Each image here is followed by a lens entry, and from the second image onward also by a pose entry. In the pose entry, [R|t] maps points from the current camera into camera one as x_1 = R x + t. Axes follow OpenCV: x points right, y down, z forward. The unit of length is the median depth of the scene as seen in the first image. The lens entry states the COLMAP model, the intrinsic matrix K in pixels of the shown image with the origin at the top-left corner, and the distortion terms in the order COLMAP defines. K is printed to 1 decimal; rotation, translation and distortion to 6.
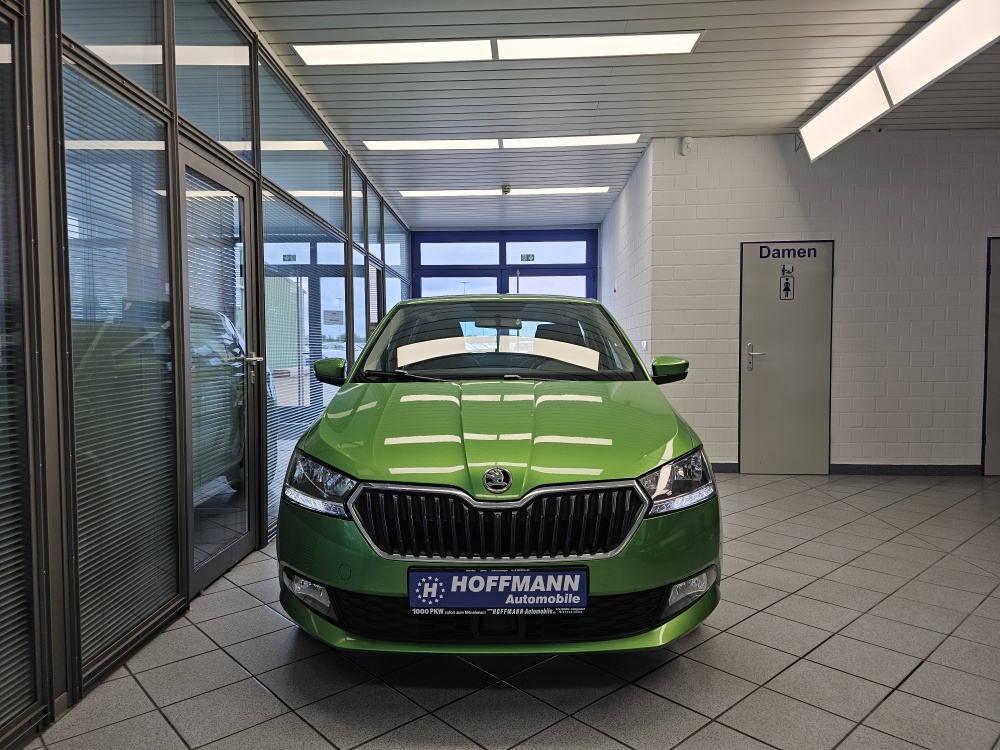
lens RADIAL K [[674.2, 0, 500.0], [0, 674.2, 375.0], [0, 0, 1]] dist [0.054741, -0.059183]
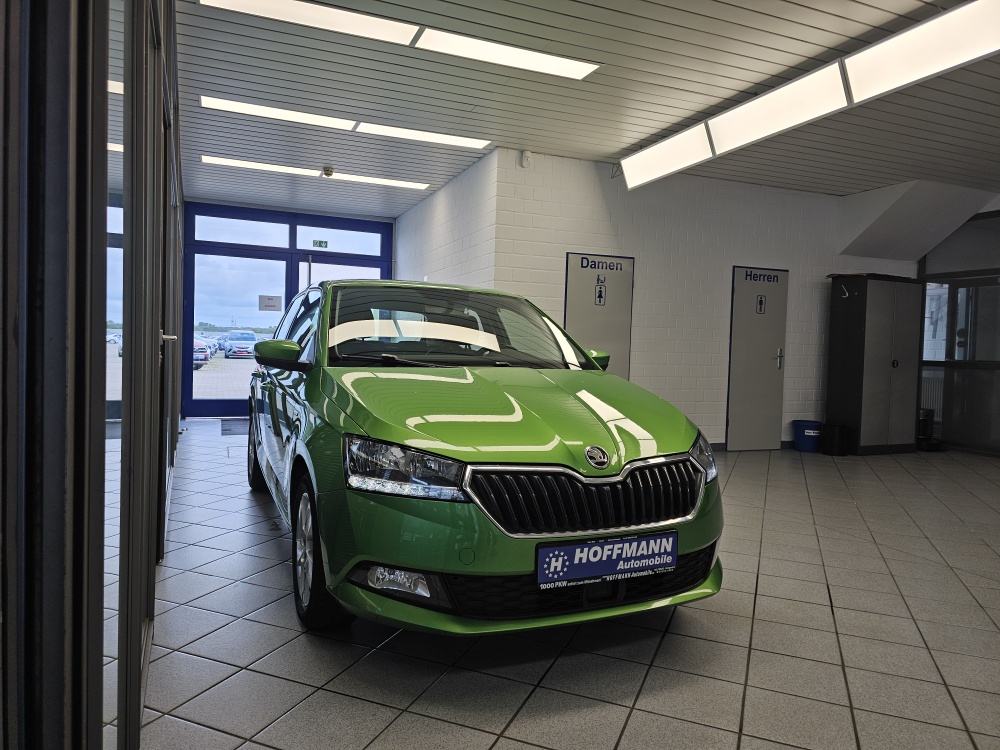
lens RADIAL K [[671.4, 0, 500.1], [0, 671.4, 367.5], [0, 0, 1]] dist [0.073915, -0.089751]
pose [[0.902074, 0.020643, 0.431087, -0.624504], [-0.018670, 0.999787, -0.008806, 0.025094], [-0.431177, -0.000105, 0.902268, 0.098534]]
